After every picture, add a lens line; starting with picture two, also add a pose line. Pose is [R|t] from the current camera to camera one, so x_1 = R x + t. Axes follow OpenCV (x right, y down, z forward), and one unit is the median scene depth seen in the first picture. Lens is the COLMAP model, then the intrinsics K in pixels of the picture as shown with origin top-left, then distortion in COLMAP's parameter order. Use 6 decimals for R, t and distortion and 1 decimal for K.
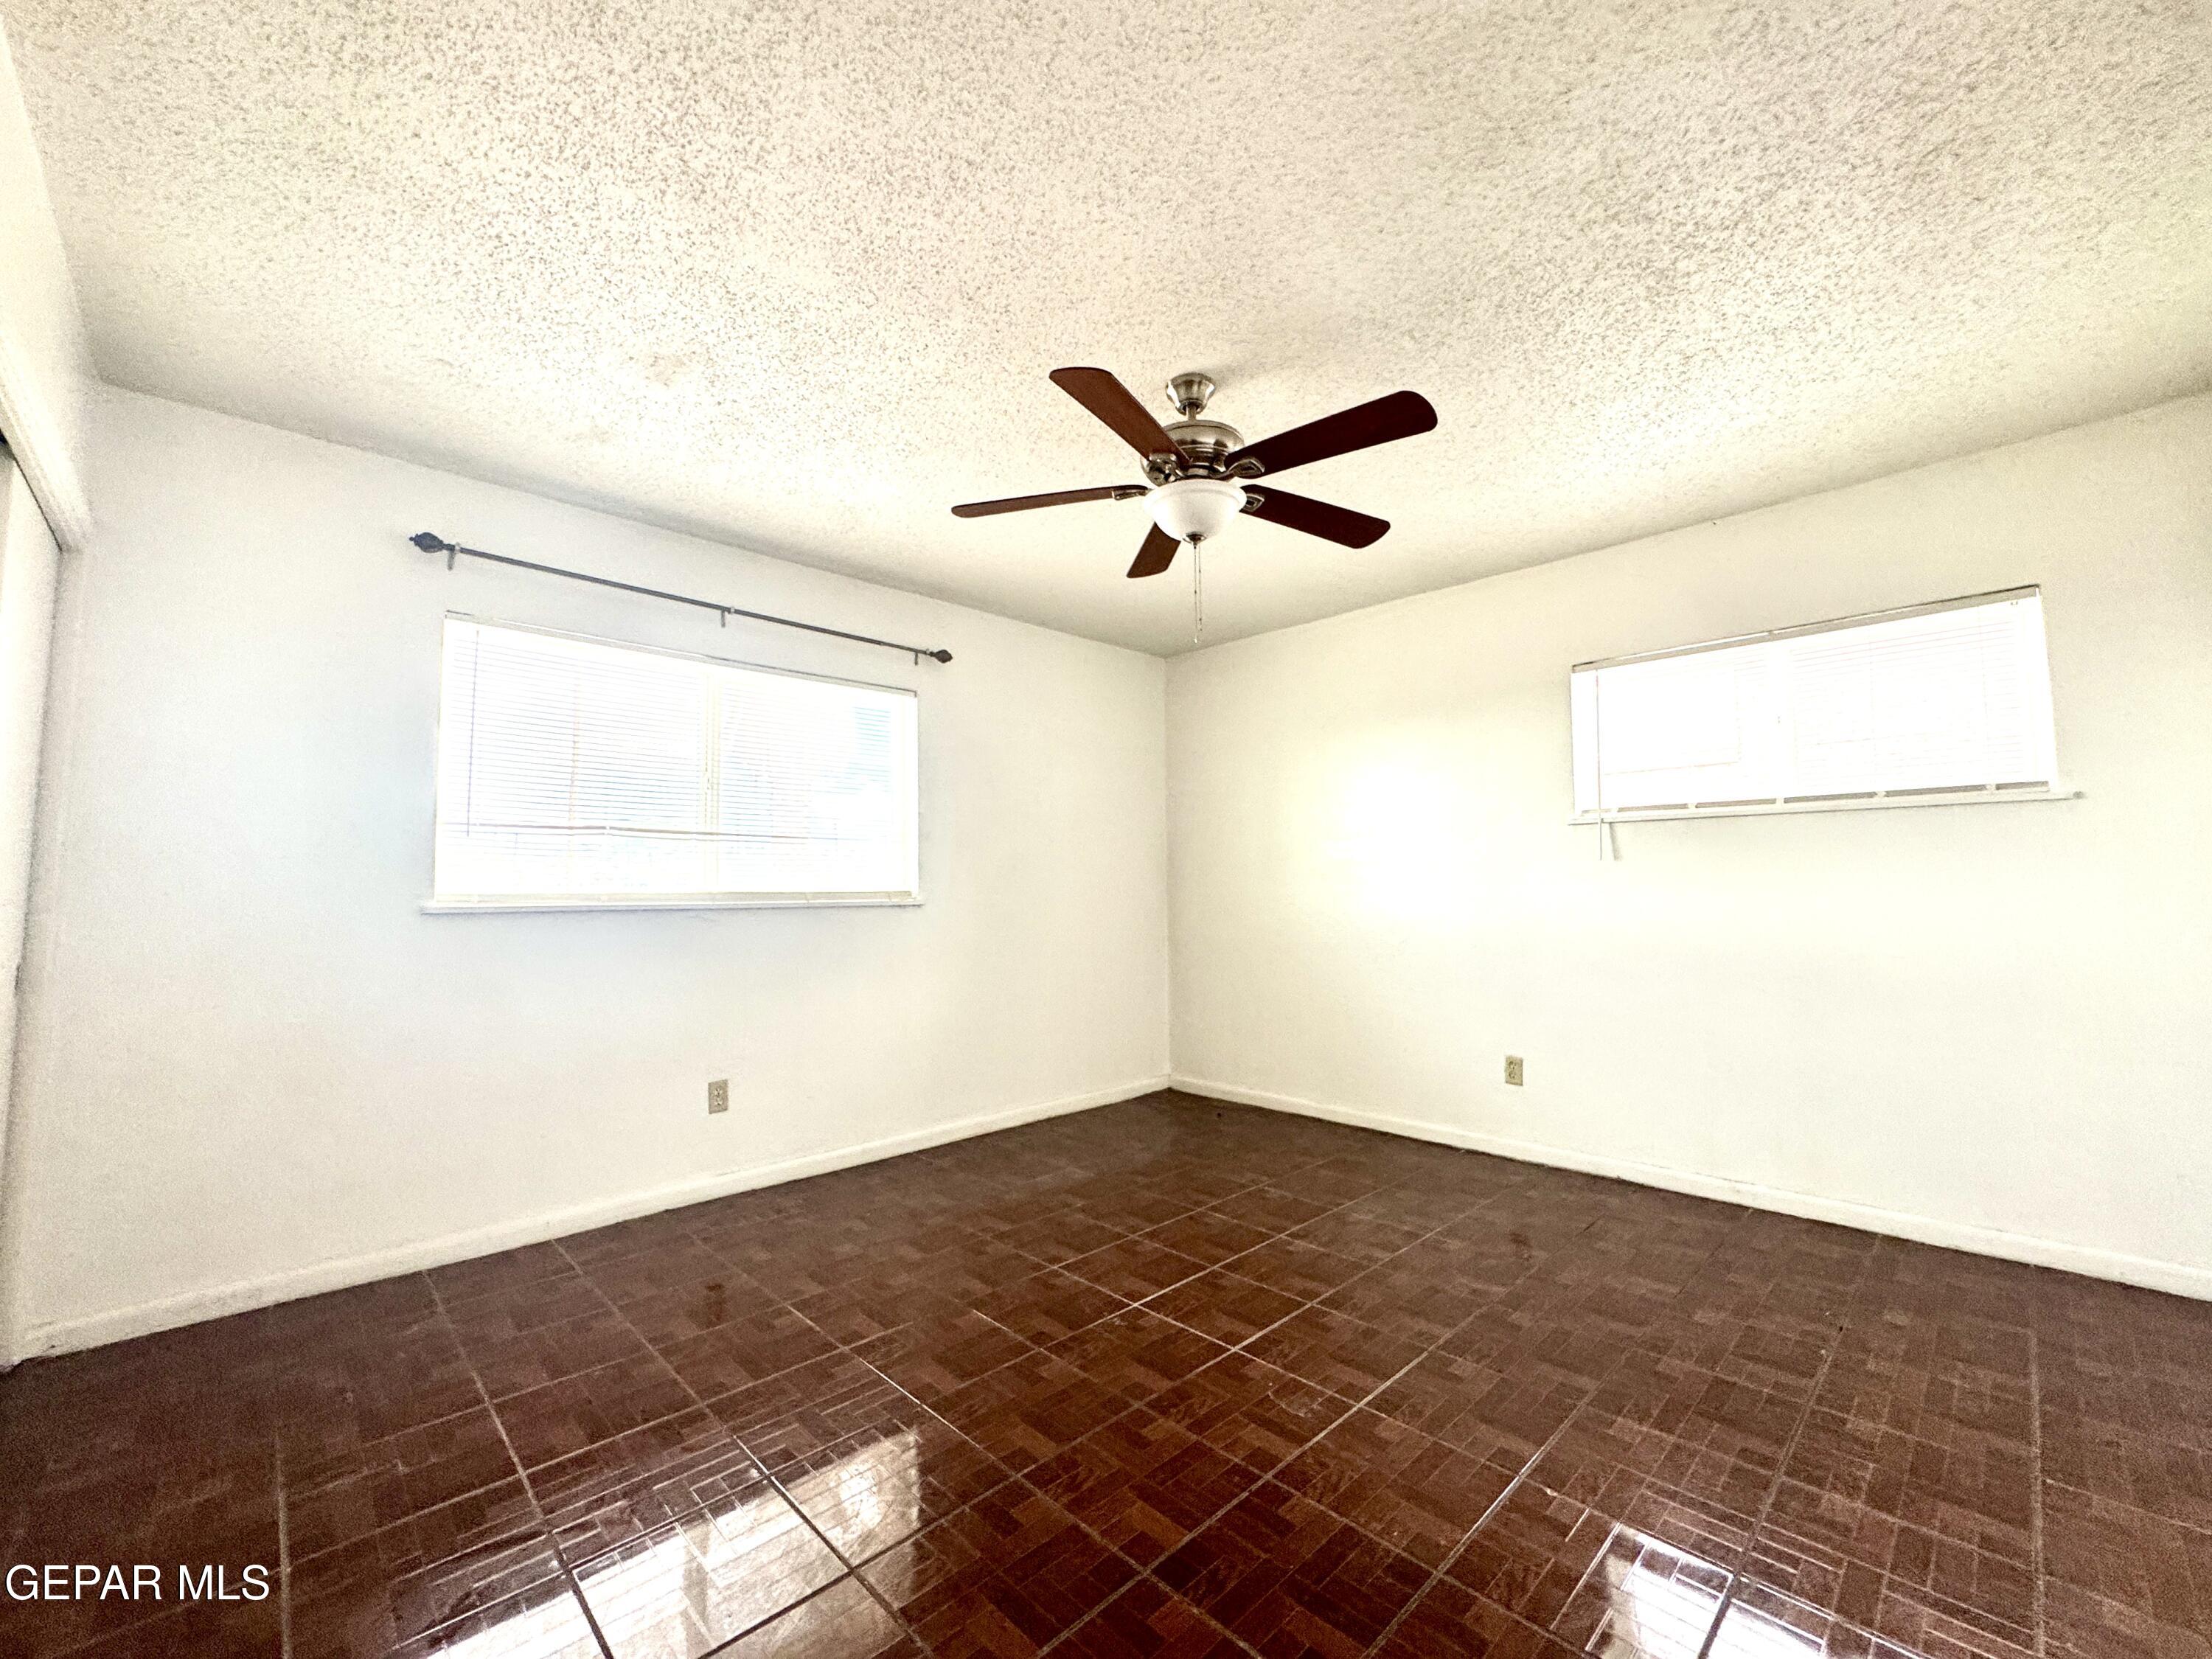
lens RADIAL K [[887.0, 0, 1106.0], [0, 887.0, 829.5], [0, 0, 1]] dist [-0.000126, 0.000128]
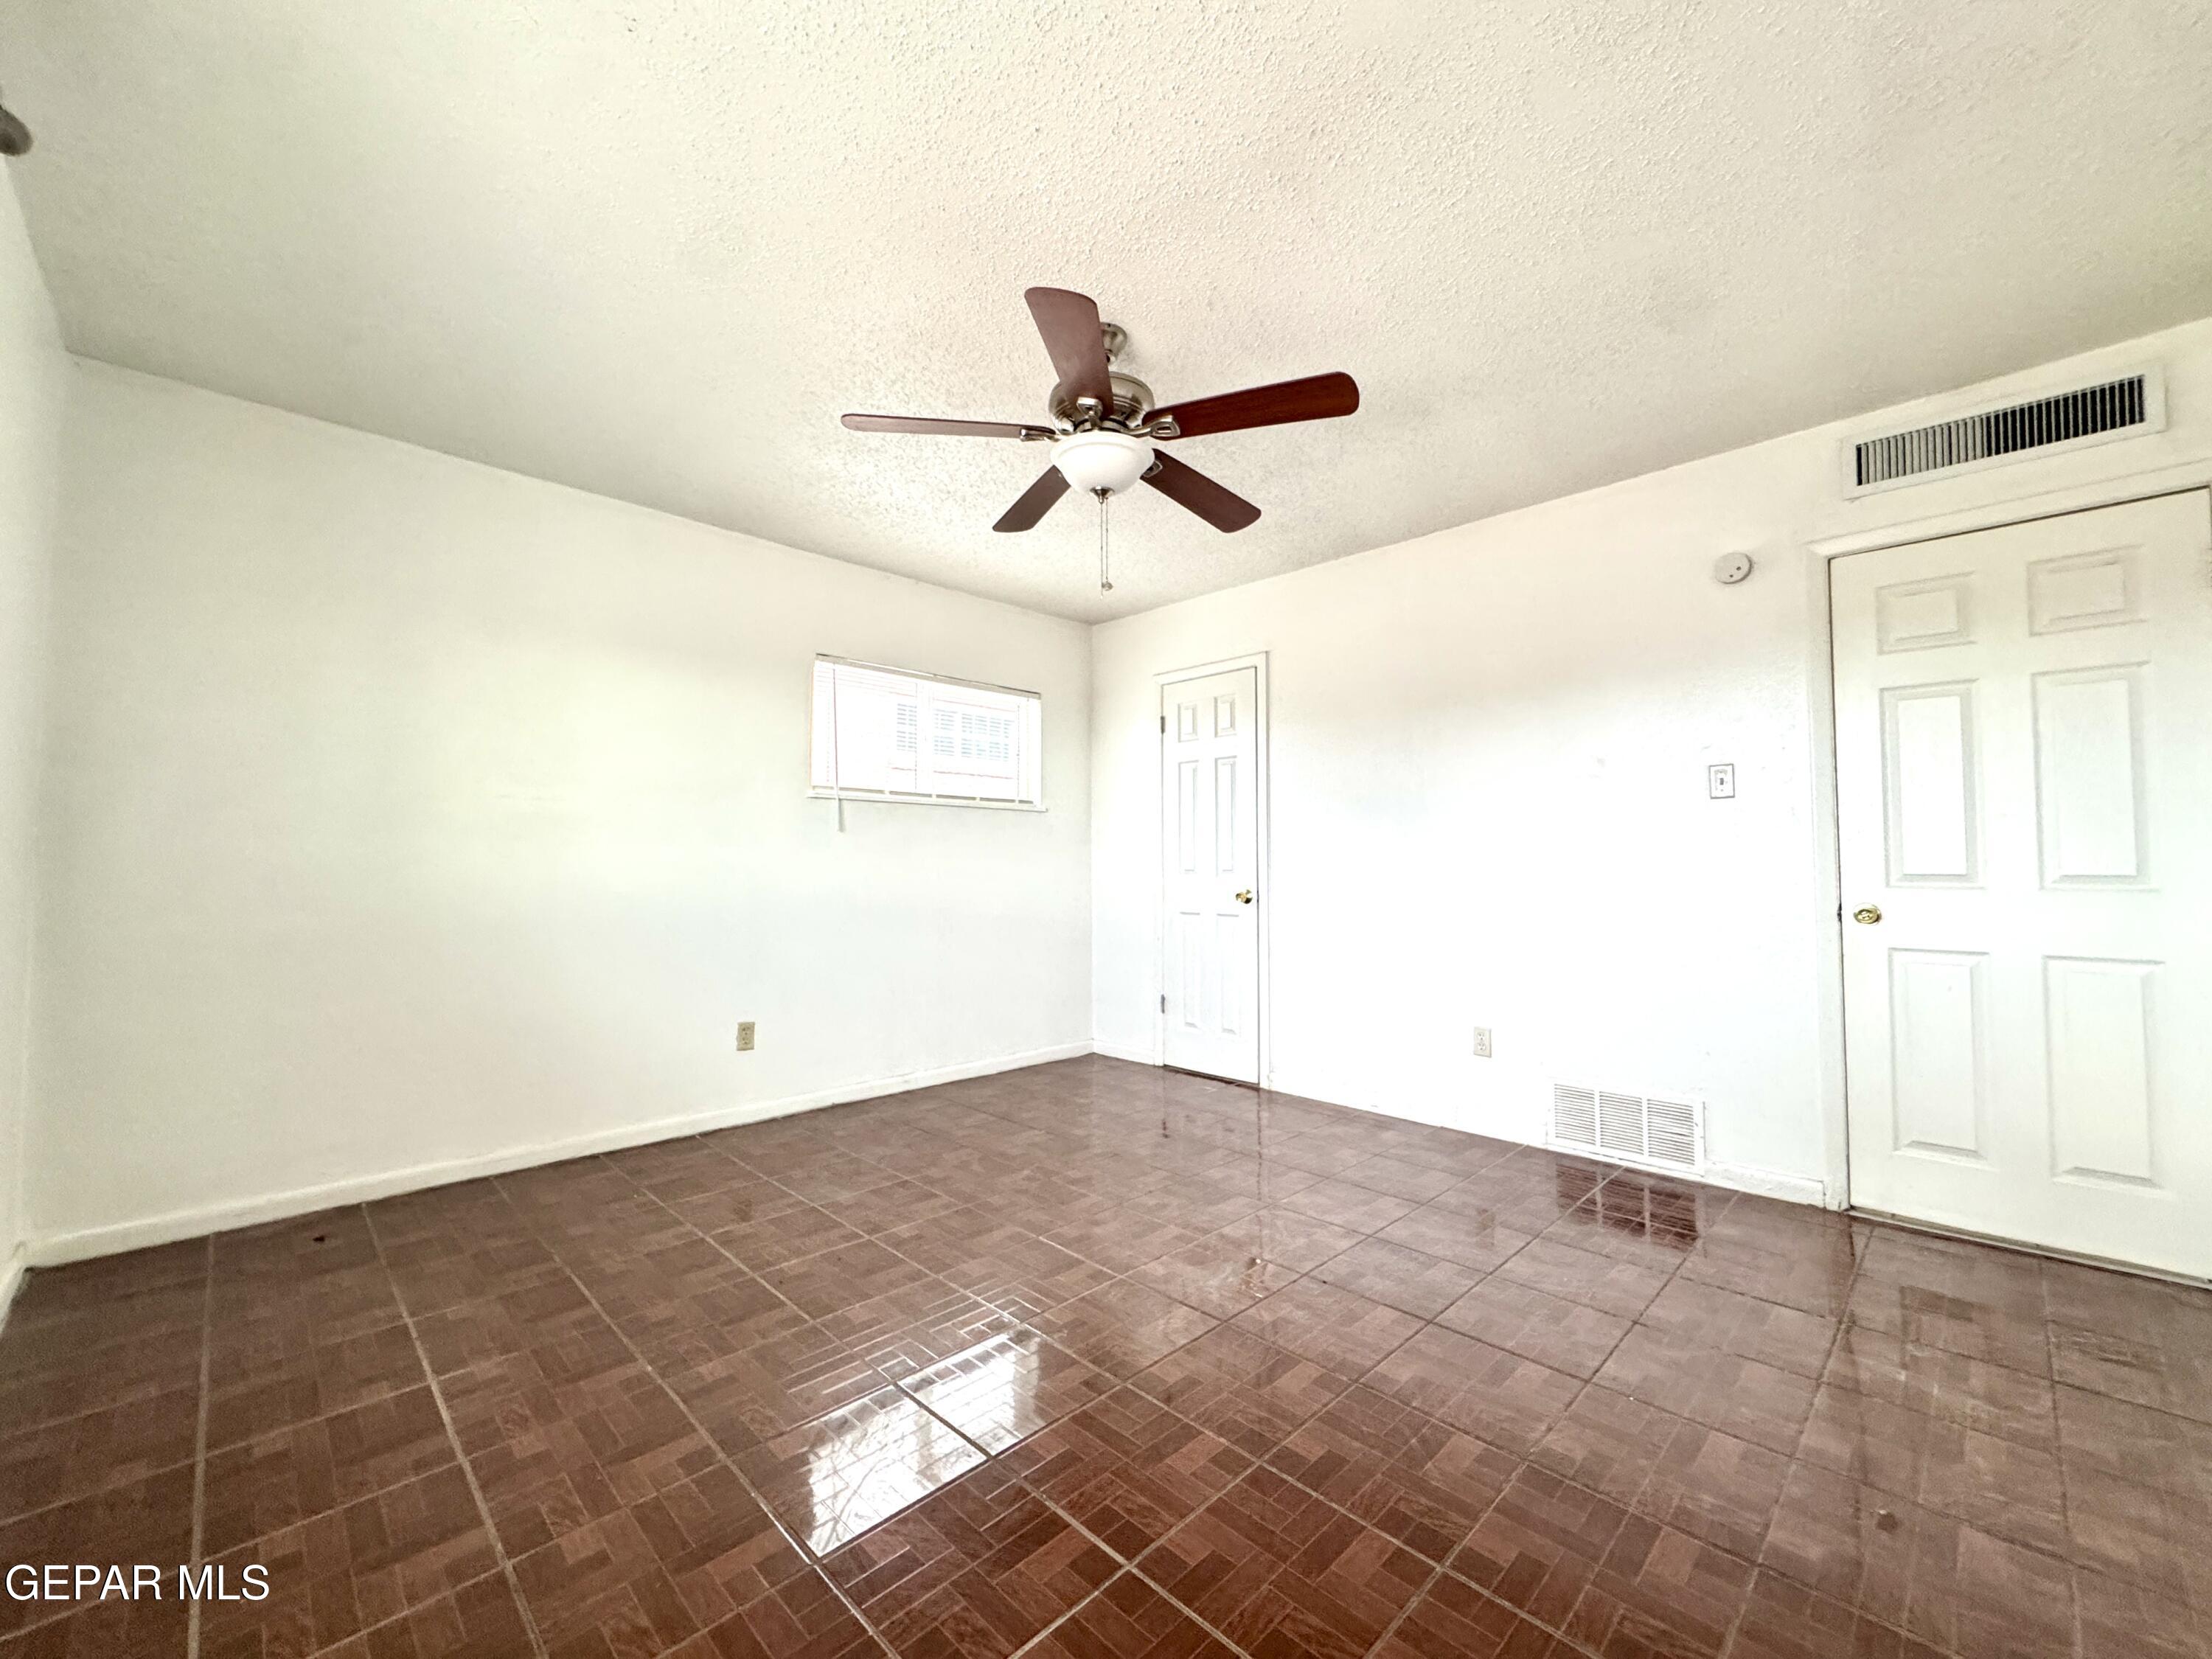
lens RADIAL K [[887.0, 0, 1106.0], [0, 887.0, 829.5], [0, 0, 1]] dist [-0.000126, 0.000128]
pose [[-0.016878, 0.049287, 0.998642, -0.654762], [-0.073961, 0.995986, -0.050406, 0.071932], [-0.997118, -0.074711, -0.013165, 0.739368]]
